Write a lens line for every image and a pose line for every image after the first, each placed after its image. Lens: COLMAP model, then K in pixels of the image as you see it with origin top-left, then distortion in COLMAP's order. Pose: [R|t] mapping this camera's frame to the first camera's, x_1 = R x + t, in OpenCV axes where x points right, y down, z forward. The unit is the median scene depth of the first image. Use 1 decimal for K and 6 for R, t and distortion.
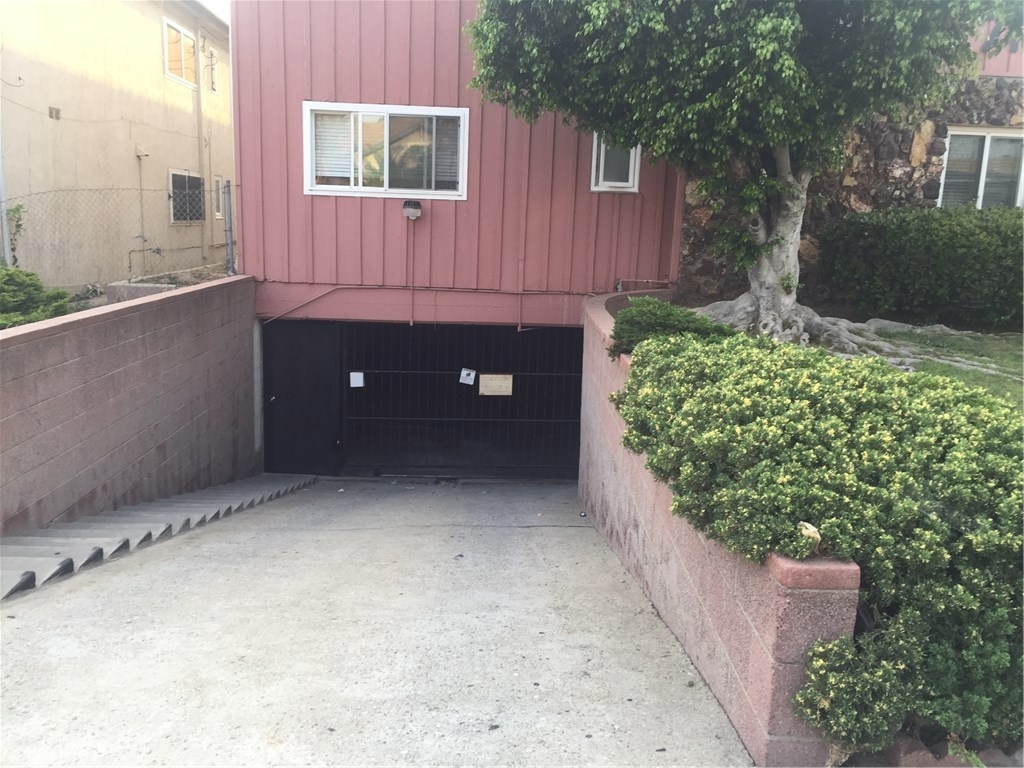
lens RADIAL K [[878.5, 0, 512.0], [0, 878.5, 384.0], [0, 0, 1]] dist [0.089850, -0.125871]
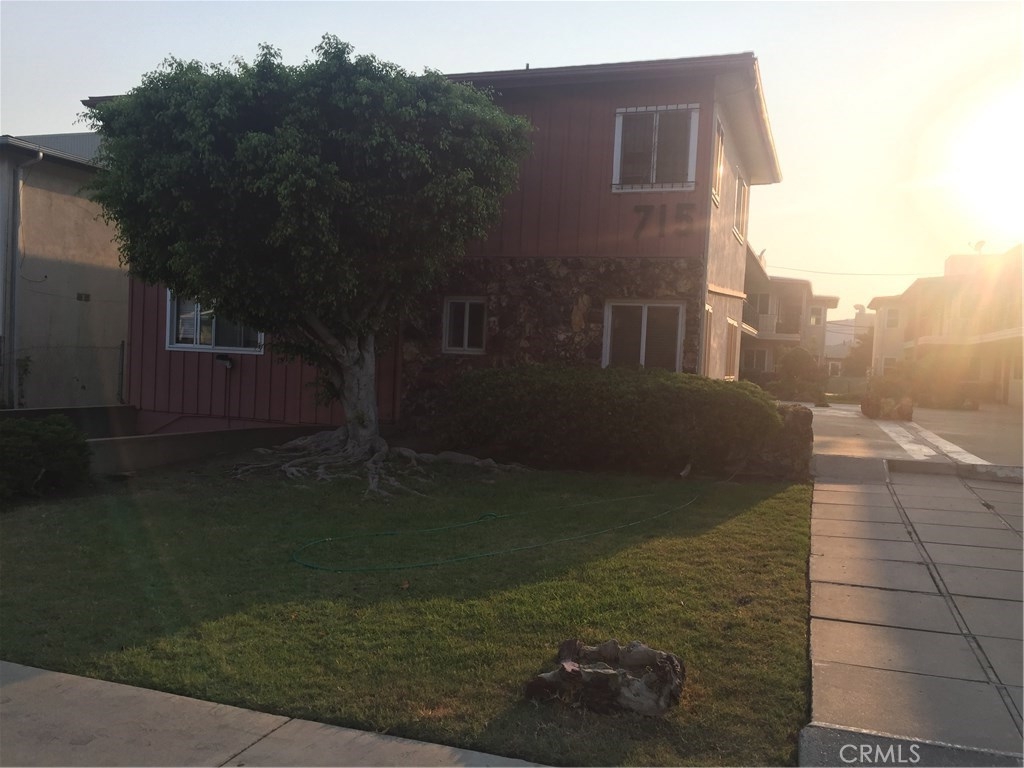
lens RADIAL K [[878.5, 0, 512.0], [0, 878.5, 384.0], [0, 0, 1]] dist [0.089850, -0.125871]
pose [[0.926413, 0.020449, -0.375952, 0.819383], [-0.084842, 0.984181, -0.155533, 0.015604], [0.366824, 0.175984, 0.913493, -0.096789]]
